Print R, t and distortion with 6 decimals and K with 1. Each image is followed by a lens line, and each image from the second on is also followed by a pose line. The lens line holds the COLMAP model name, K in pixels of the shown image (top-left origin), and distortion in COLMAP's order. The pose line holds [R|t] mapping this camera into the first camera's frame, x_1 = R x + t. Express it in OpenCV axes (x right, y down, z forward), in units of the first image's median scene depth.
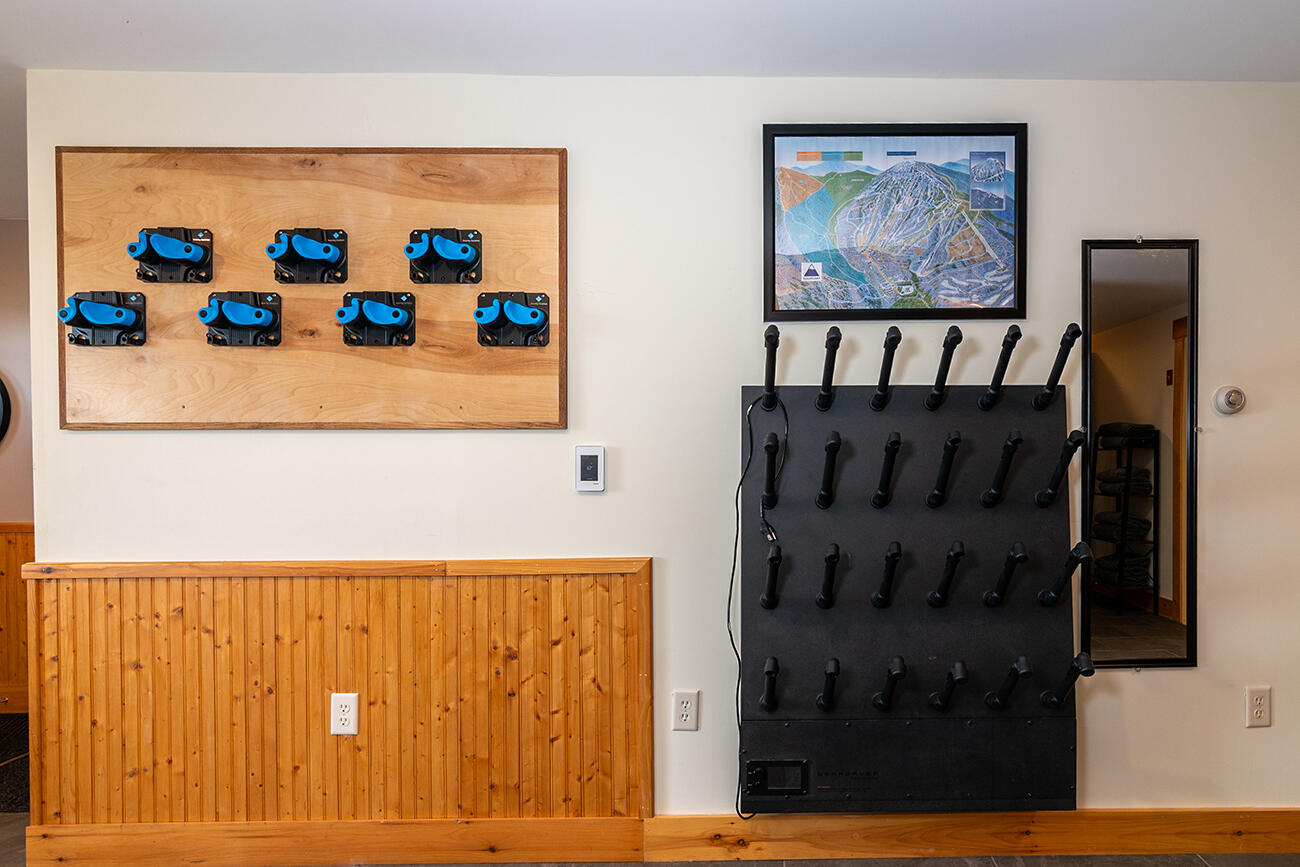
lens RADIAL K [[639.8, 0, 639.3], [0, 639.8, 462.0], [0, 0, 1]] dist [-0.007878, 0.002690]
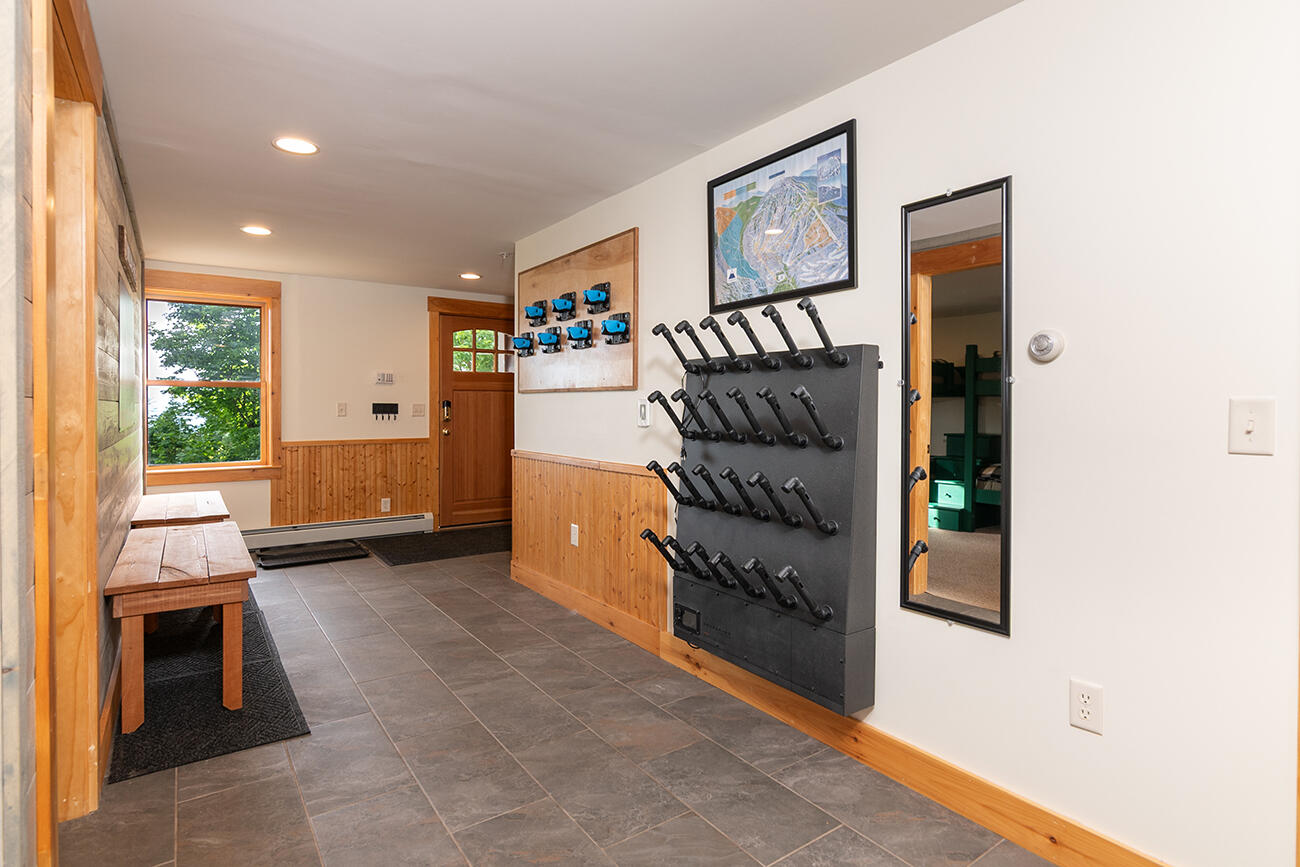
lens RADIAL K [[643.2, 0, 641.1], [0, 643.2, 405.5], [0, 0, 1]] dist [-0.000498, -0.002003]
pose [[0.571300, 0.004917, -0.820726, 1.327290], [-0.014262, 0.999891, -0.003937, -0.001917], [0.820617, 0.013954, 0.571308, 0.025923]]
